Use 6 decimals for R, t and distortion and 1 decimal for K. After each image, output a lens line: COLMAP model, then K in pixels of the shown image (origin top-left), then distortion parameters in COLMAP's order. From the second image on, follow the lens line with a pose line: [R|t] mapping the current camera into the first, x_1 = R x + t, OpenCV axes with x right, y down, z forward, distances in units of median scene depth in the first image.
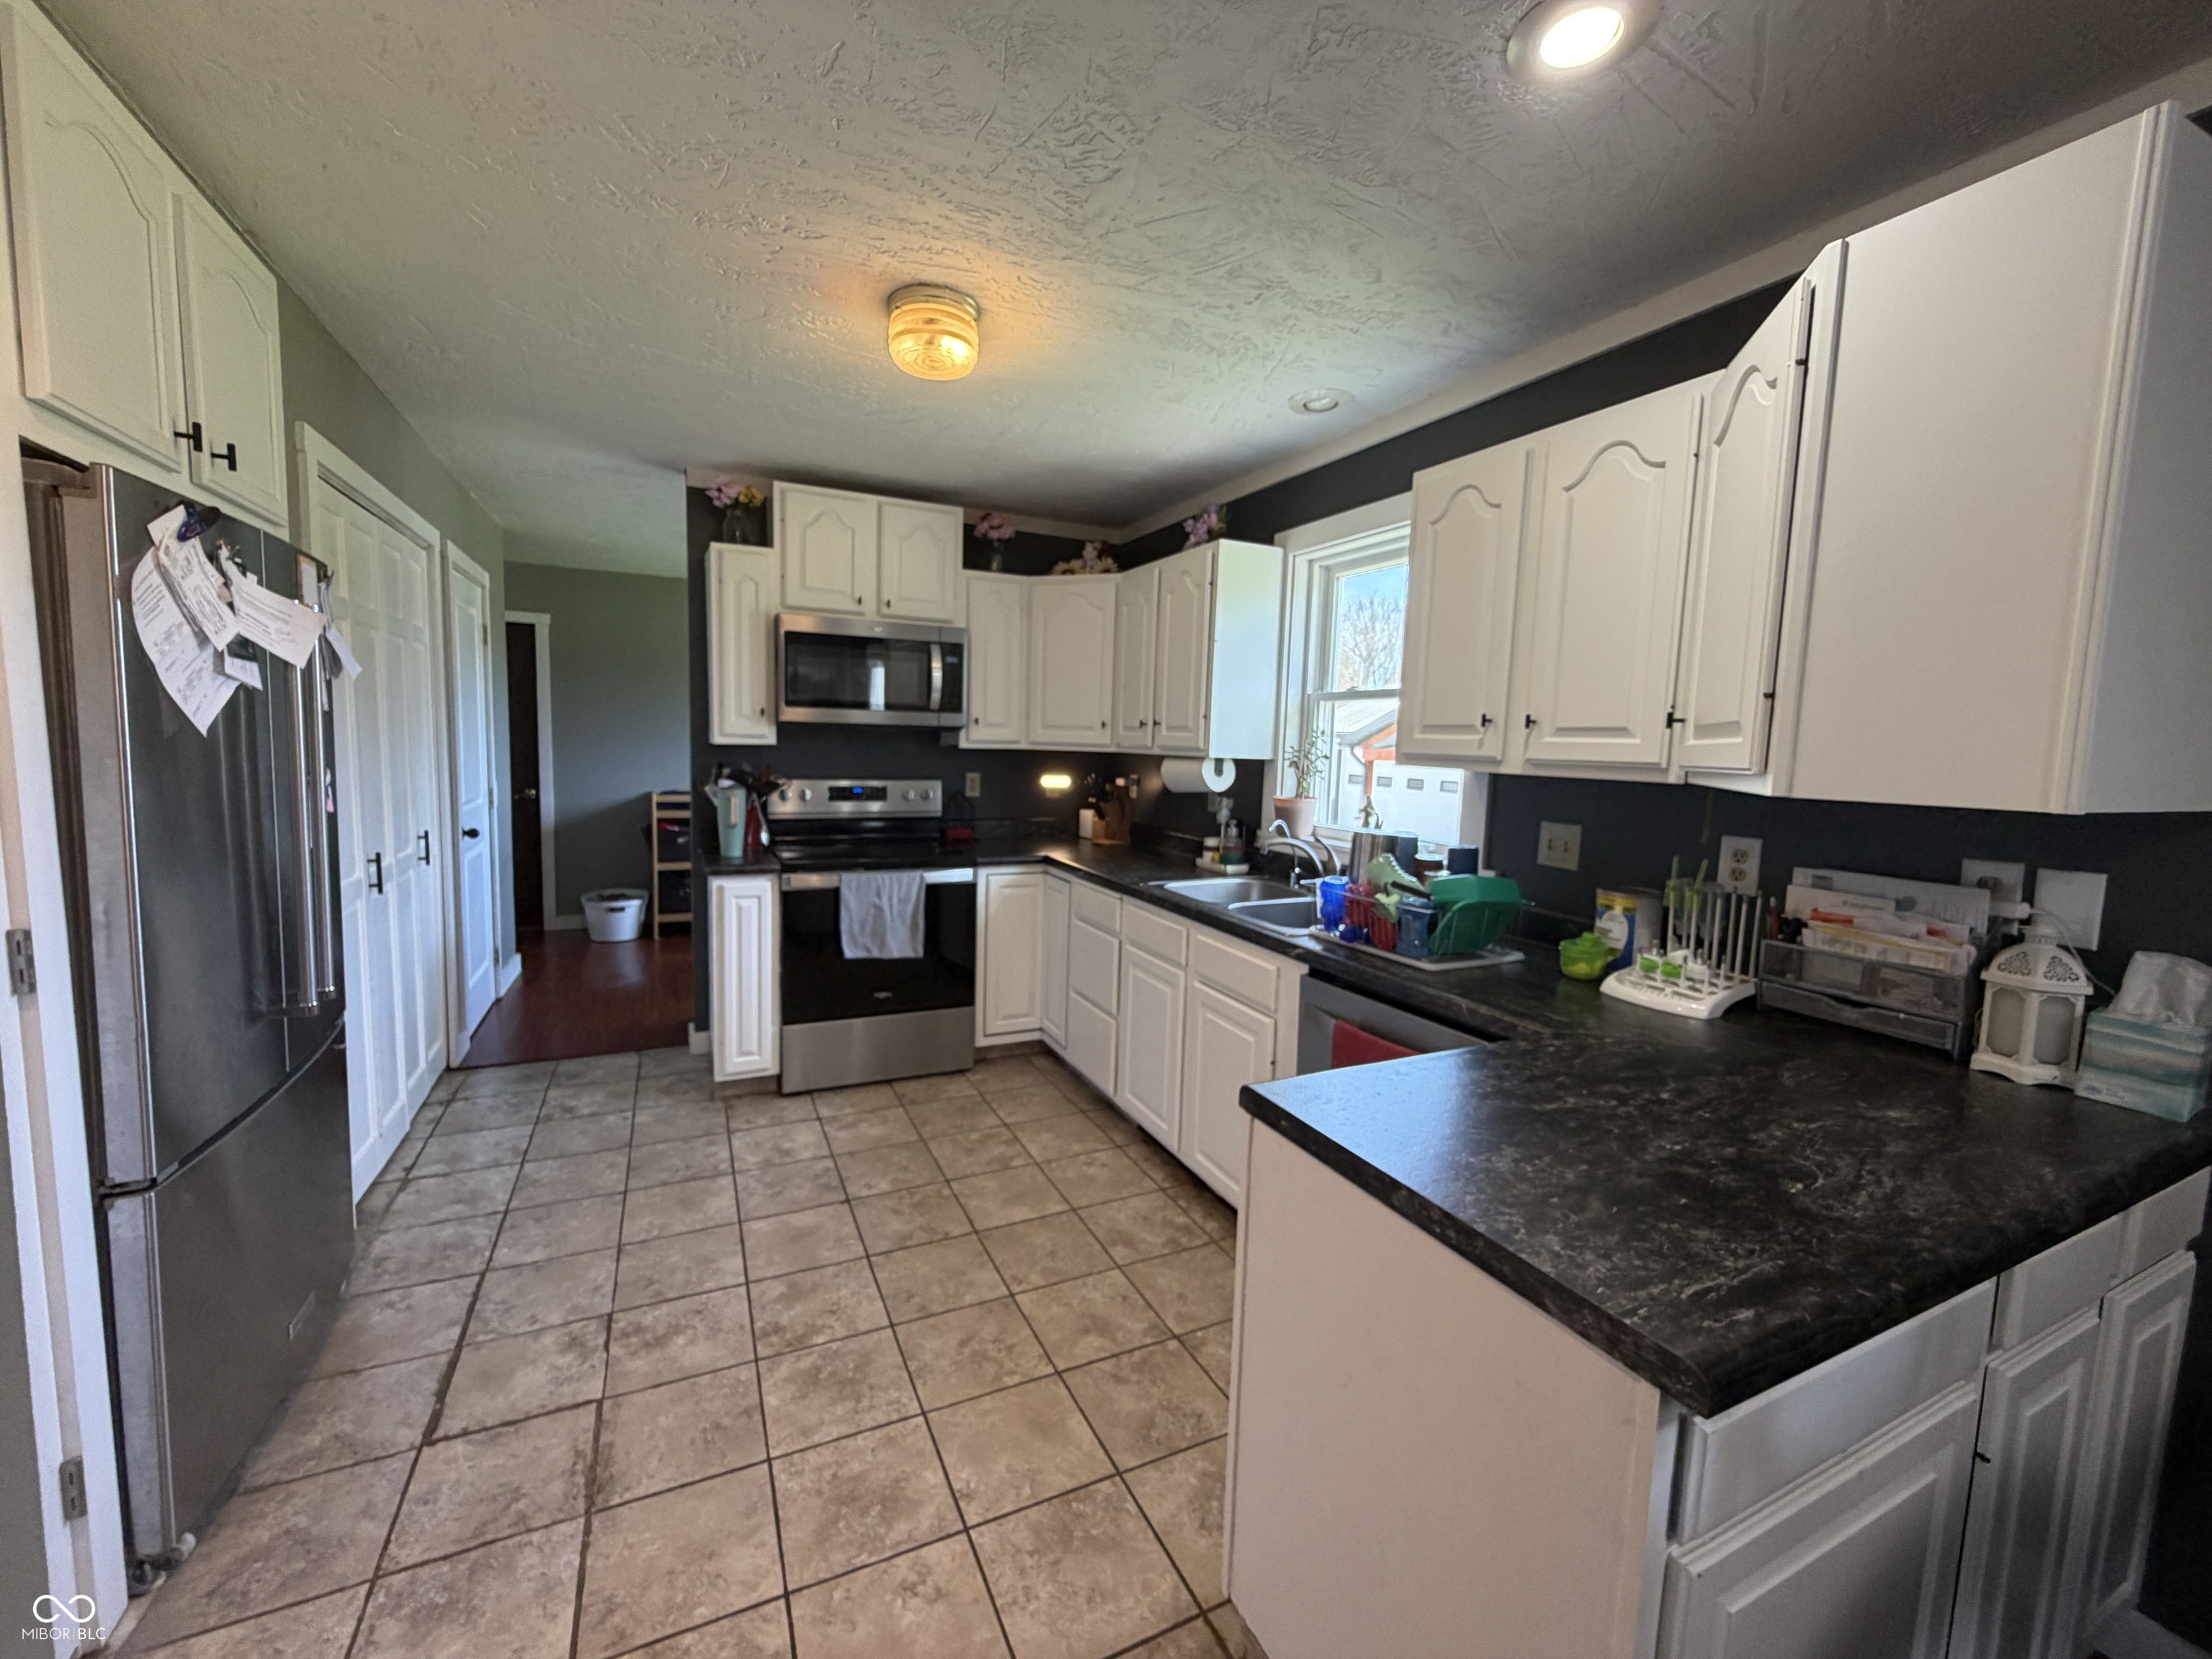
lens RADIAL K [[892.4, 0, 1093.9], [0, 892.4, 825.2], [0, 0, 1]] dist [0.001947, 0.000611]
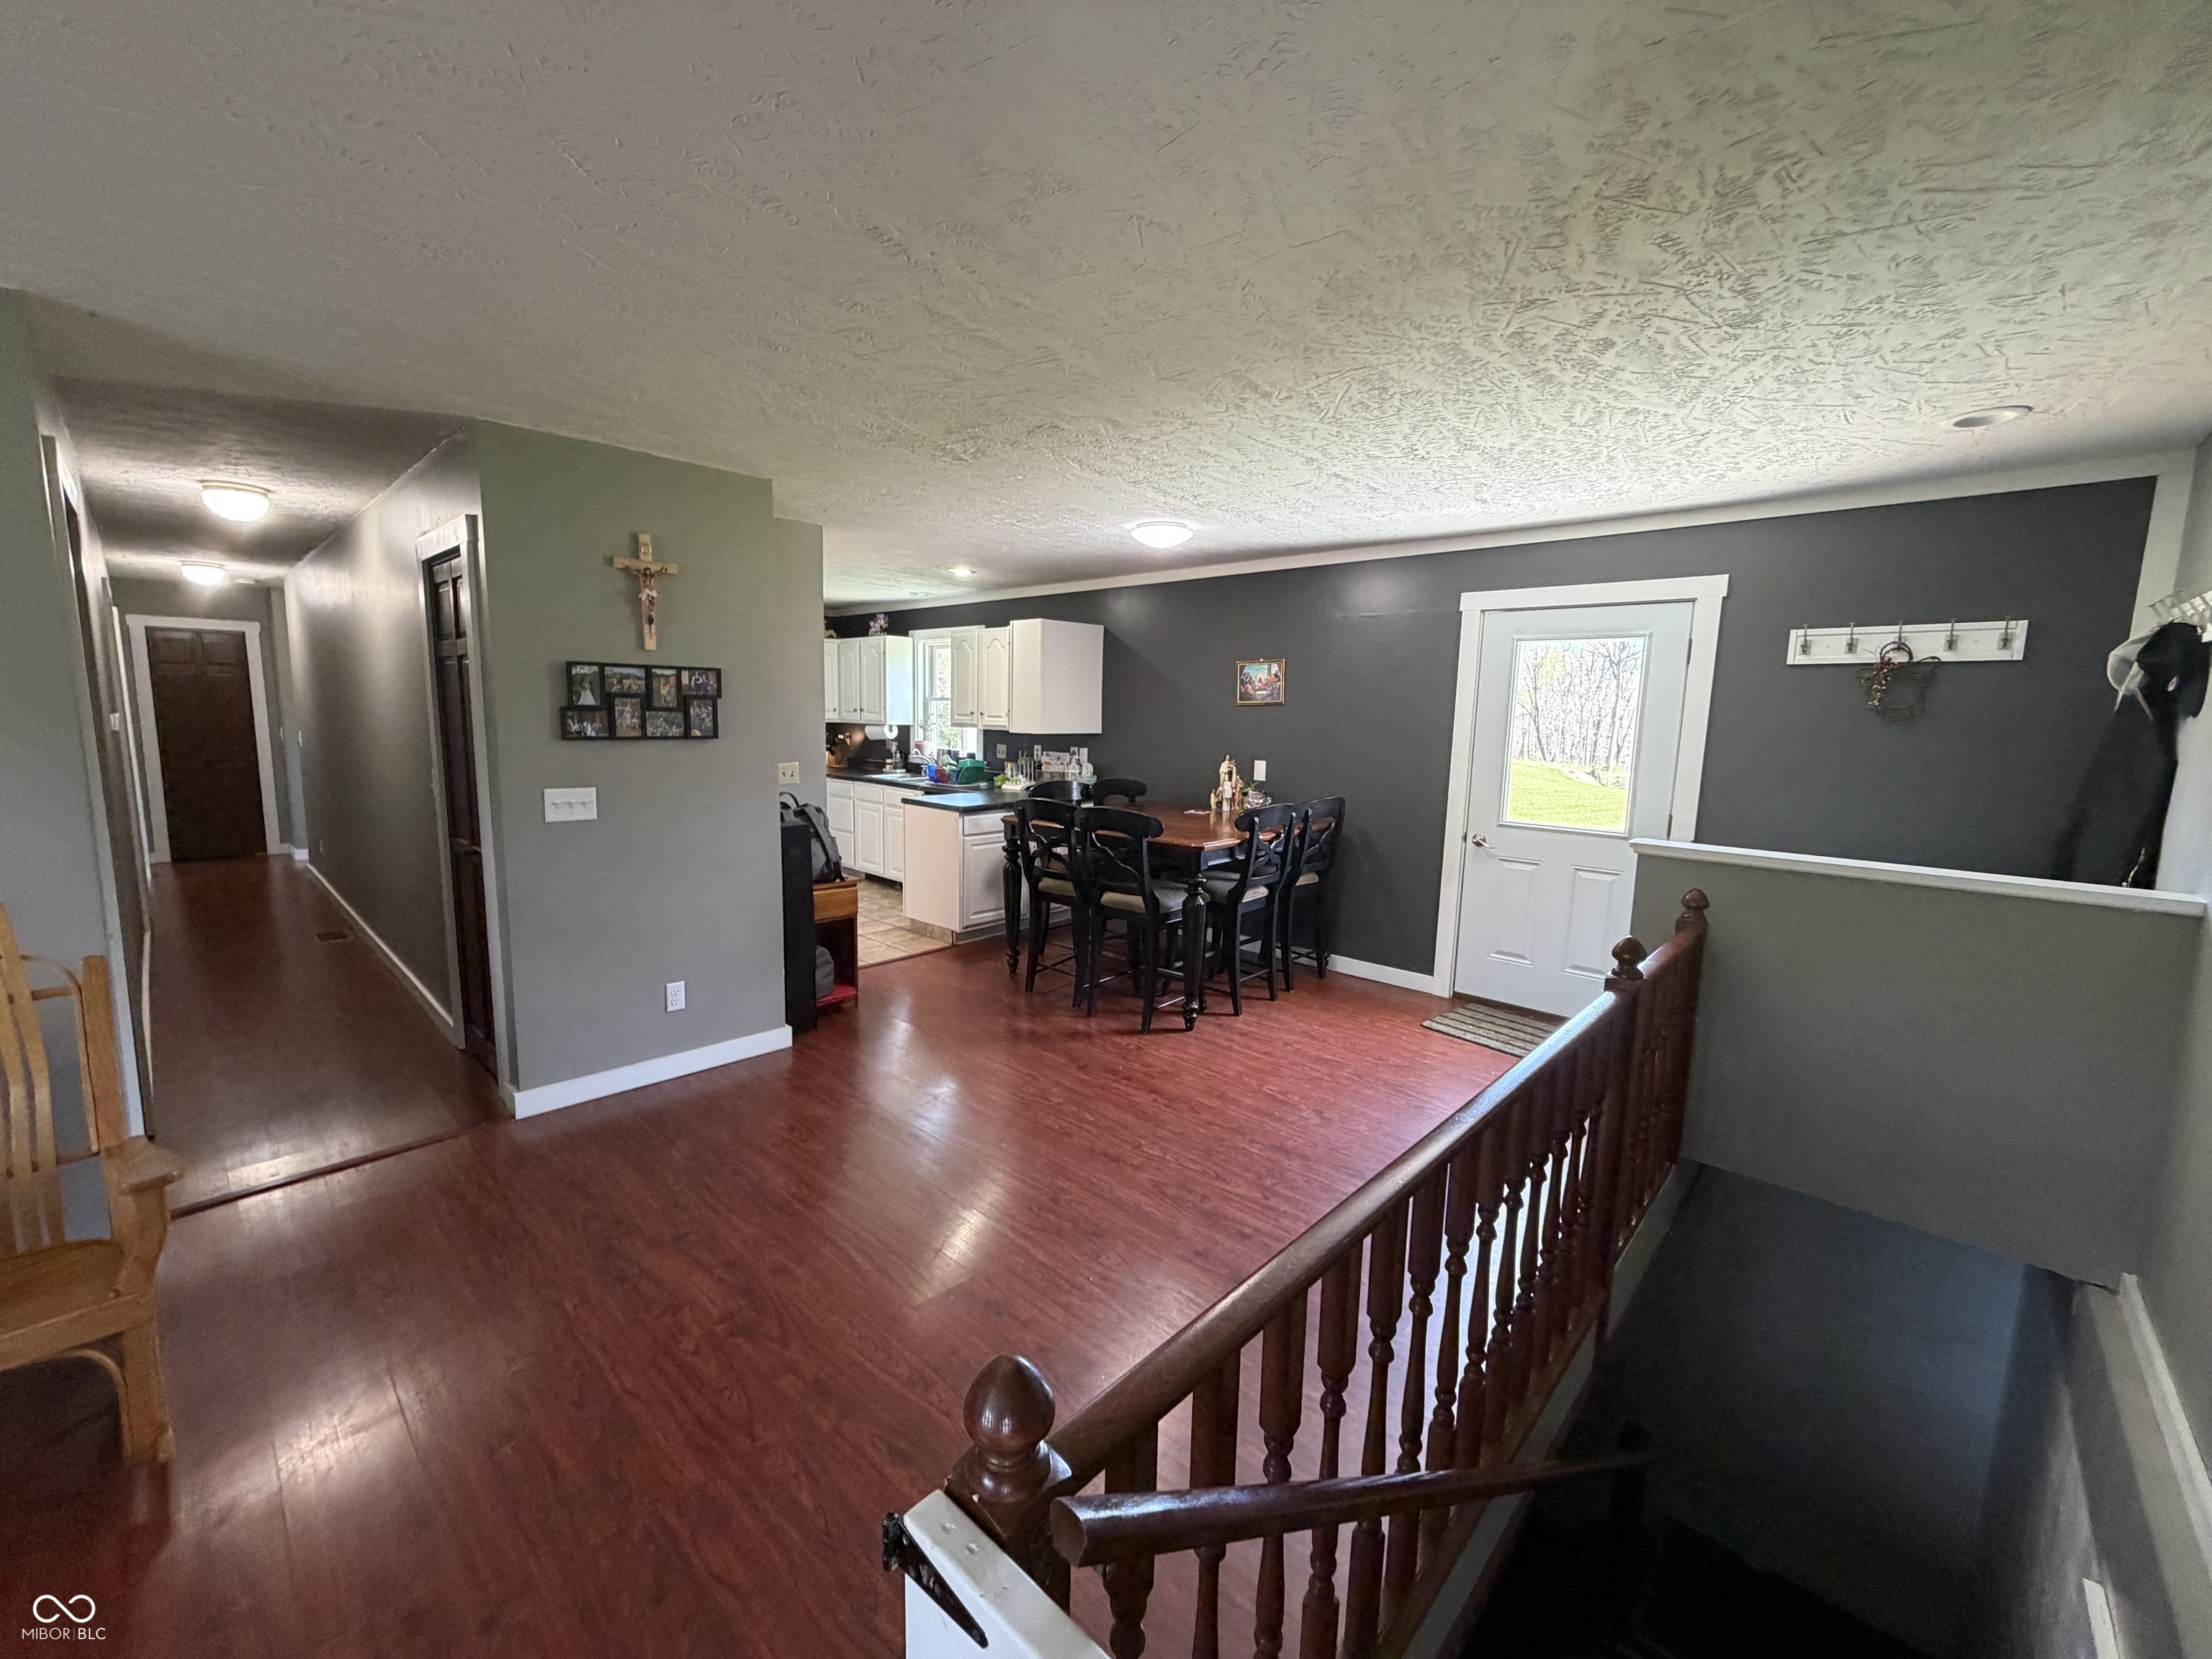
lens RADIAL K [[892.4, 0, 1111.9], [0, 892.4, 826.9], [0, 0, 1]] dist [0.001947, 0.000611]
pose [[0.925552, -0.060987, 0.373678, -0.215354], [0.043527, 0.997537, 0.054995, 0.089874], [-0.376111, -0.034635, 0.925927, -1.410100]]
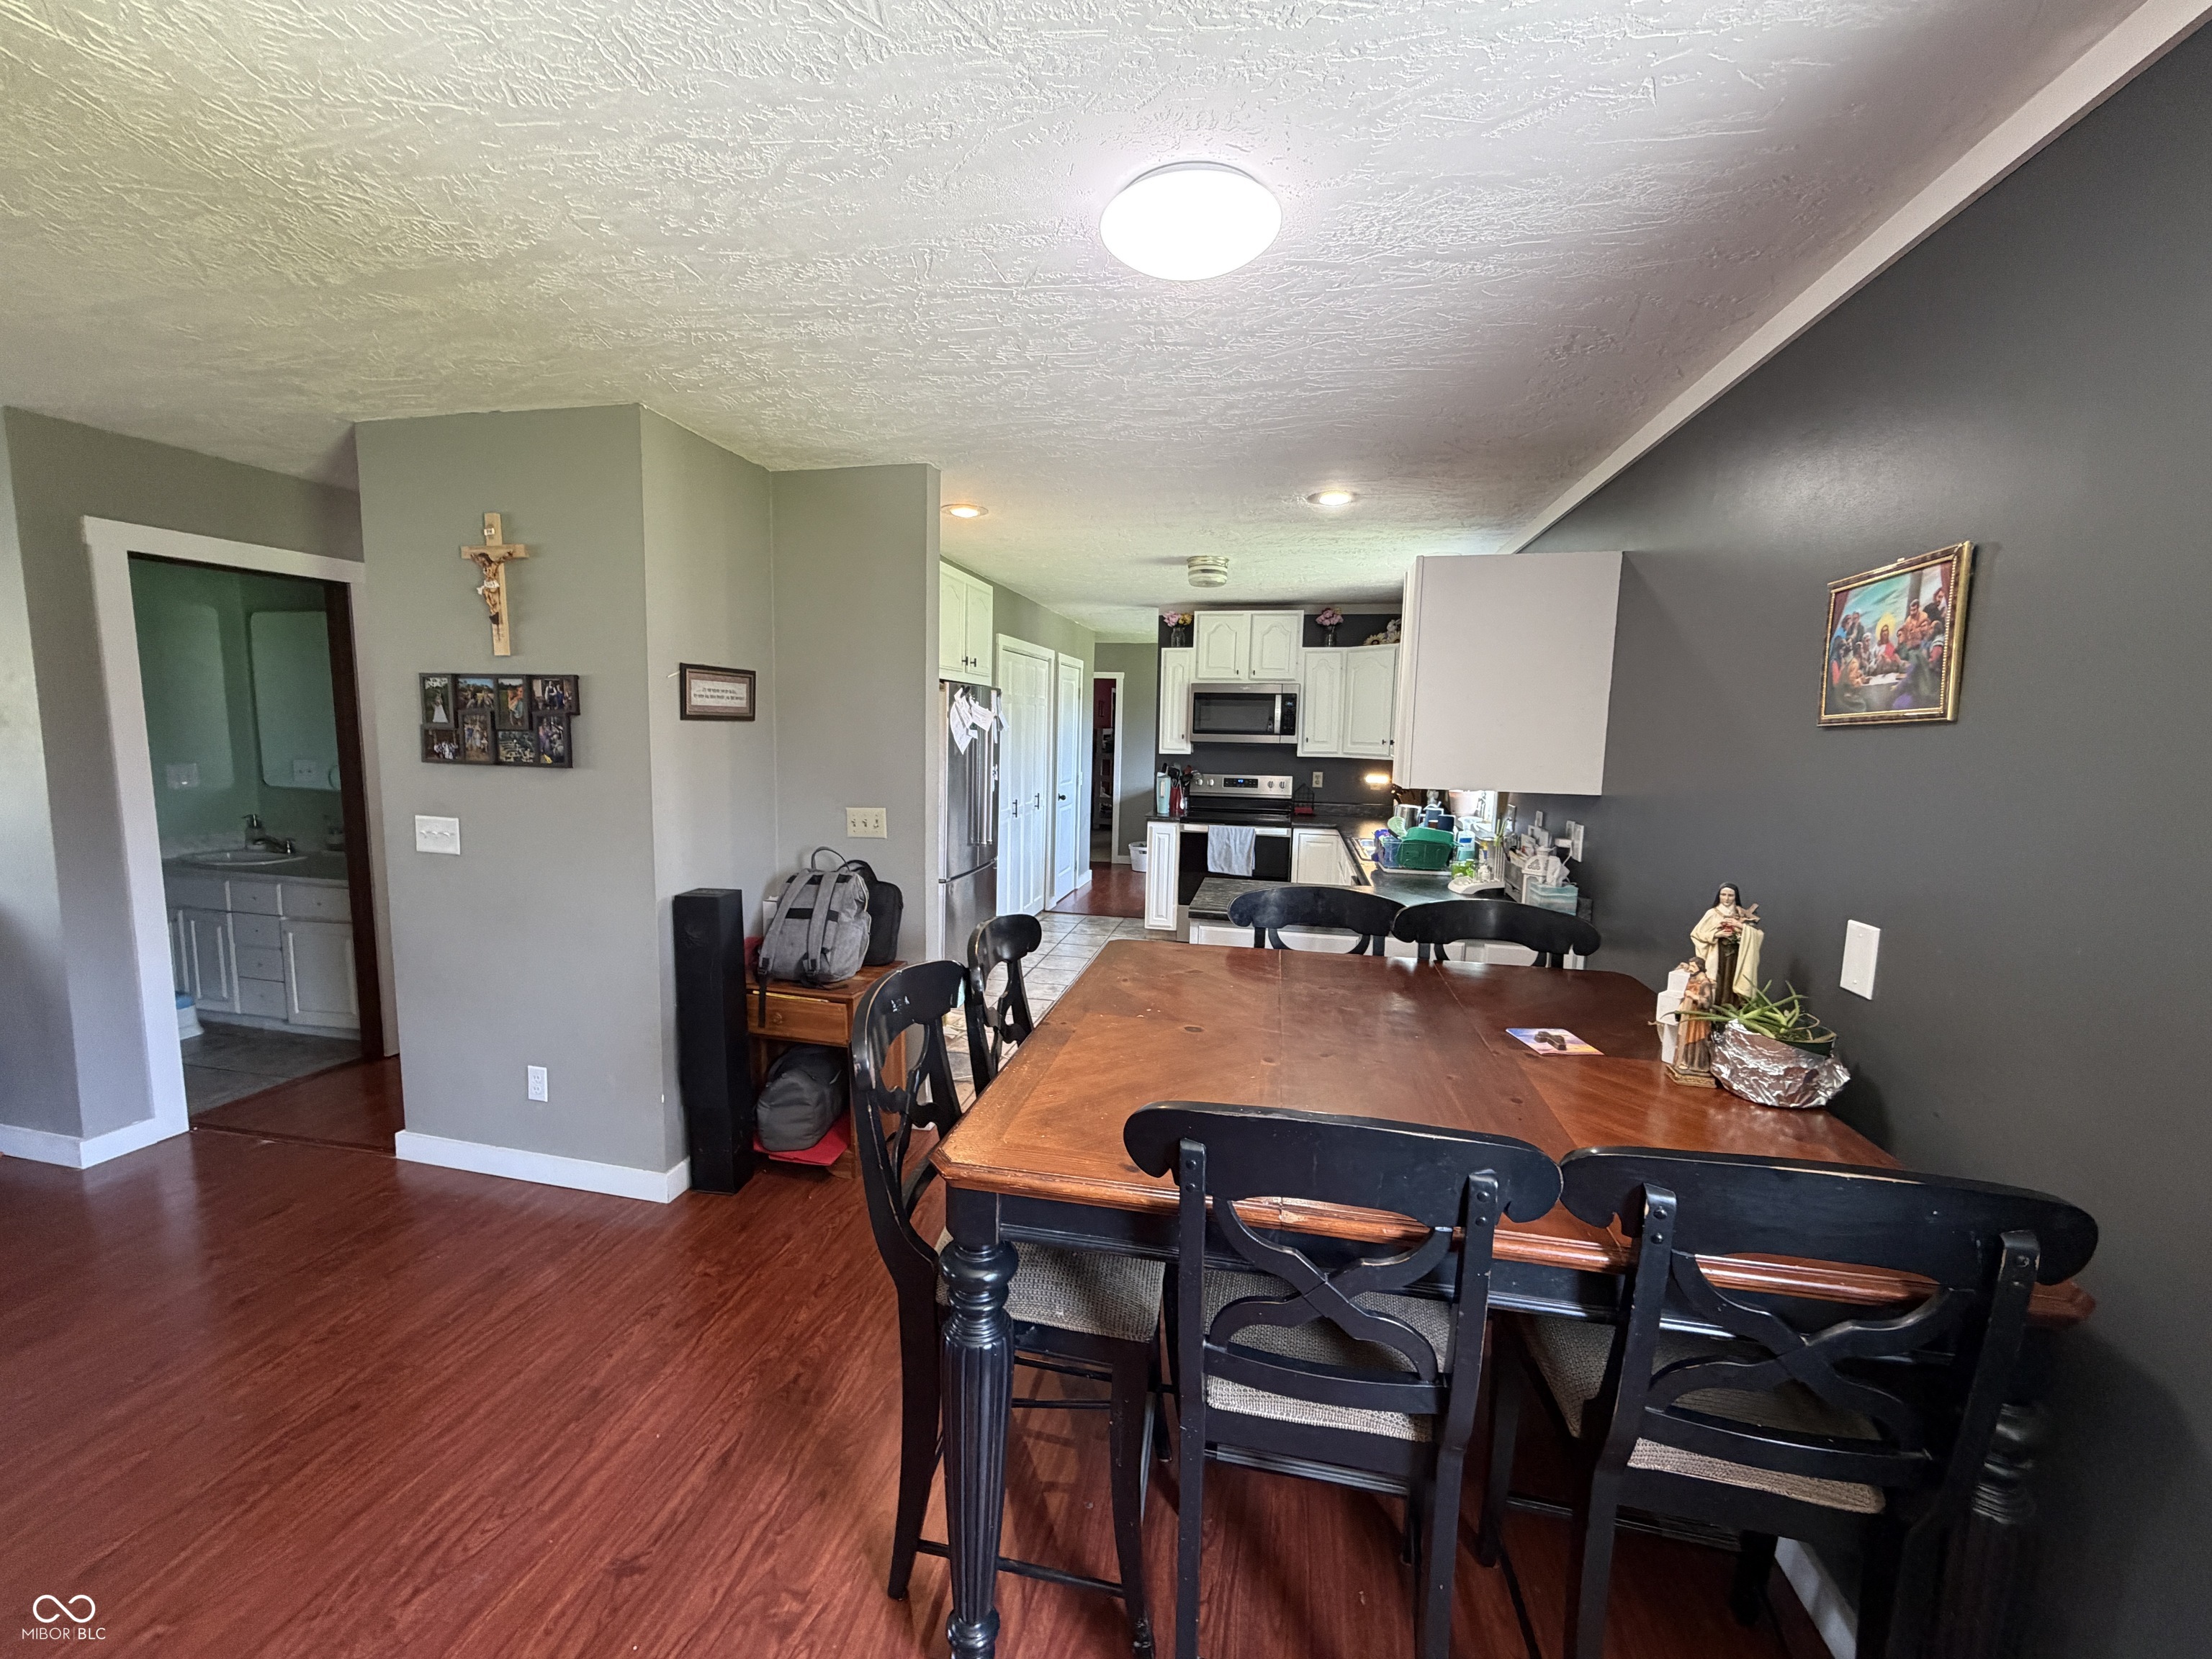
lens RADIAL K [[892.4, 0, 1092.9], [0, 892.4, 825.7], [0, 0, 1]] dist [0.001947, 0.000611]
pose [[0.792998, 0.055115, -0.606726, 0.626632], [-0.055025, 0.998309, 0.018768, 0.033798], [0.606735, 0.018502, 0.794689, -0.592818]]
